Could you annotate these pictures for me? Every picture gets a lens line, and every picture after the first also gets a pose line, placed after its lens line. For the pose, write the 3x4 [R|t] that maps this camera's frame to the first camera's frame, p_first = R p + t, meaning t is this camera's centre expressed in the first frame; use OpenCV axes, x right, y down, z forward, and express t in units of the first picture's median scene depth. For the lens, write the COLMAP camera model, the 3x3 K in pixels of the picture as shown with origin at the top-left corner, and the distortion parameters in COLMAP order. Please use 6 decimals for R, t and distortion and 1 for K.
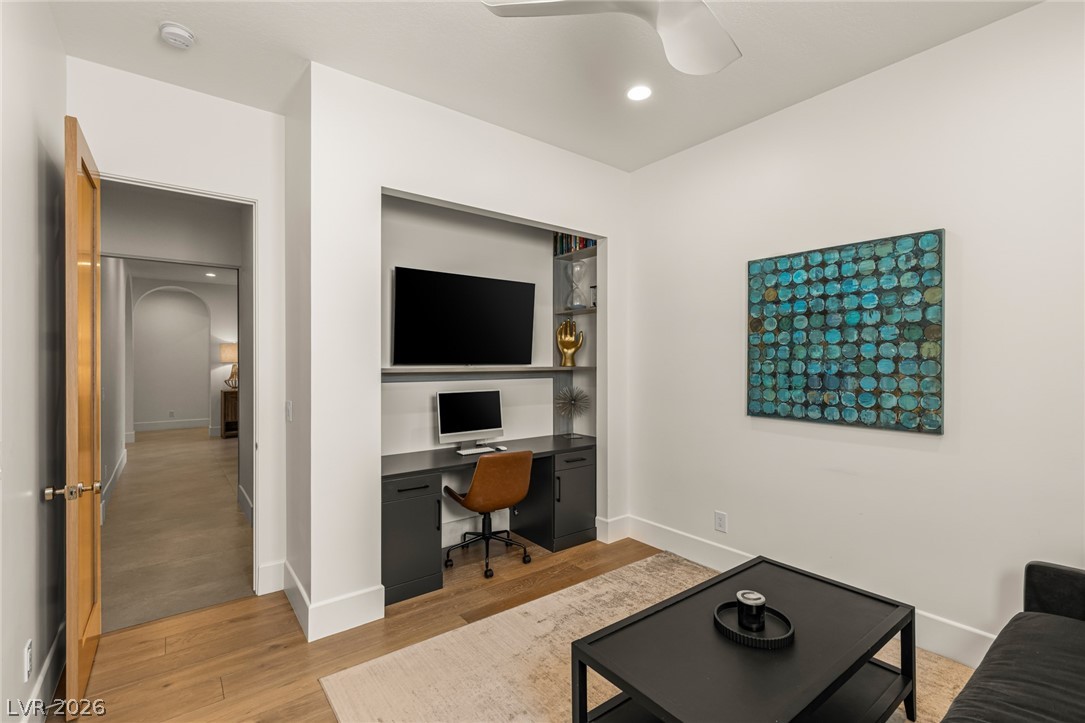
lens RADIAL K [[485.8, 0, 546.9], [0, 485.8, 357.6], [0, 0, 1]] dist [0.005231, 0.000161]
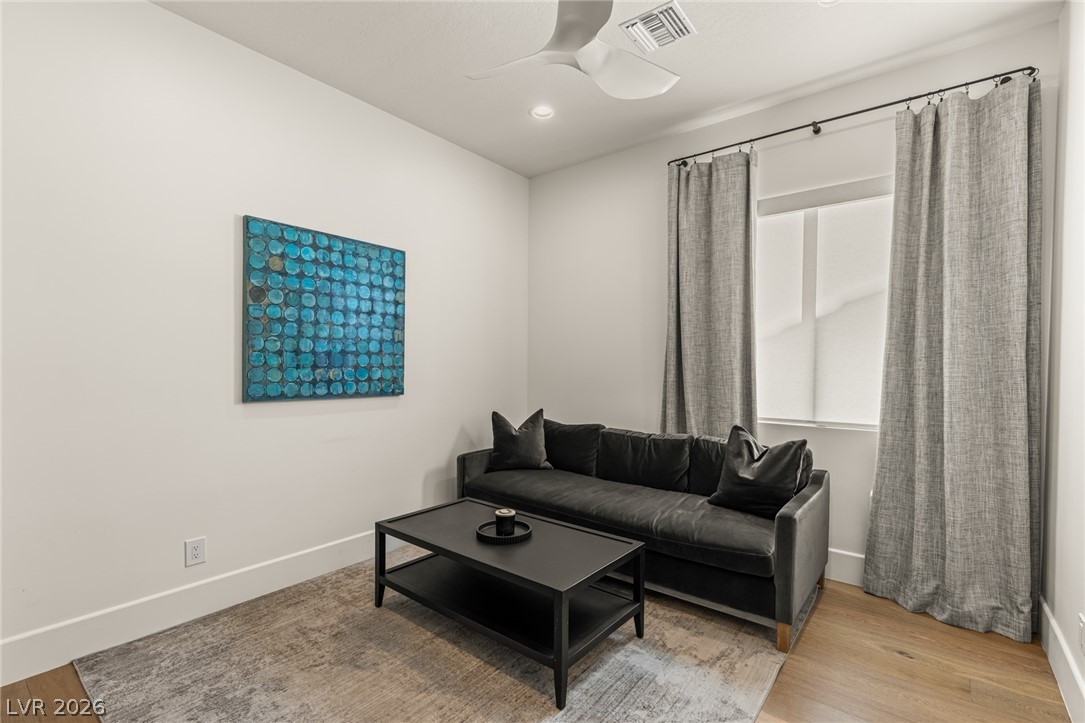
lens RADIAL K [[485.8, 0, 552.1], [0, 485.8, 371.4], [0, 0, 1]] dist [0.005231, 0.000161]
pose [[-0.241588, -0.012579, 0.970297, -0.594395], [-0.012543, 0.999873, 0.009839, 0.060009], [-0.970298, -0.009794, -0.241715, 0.797675]]
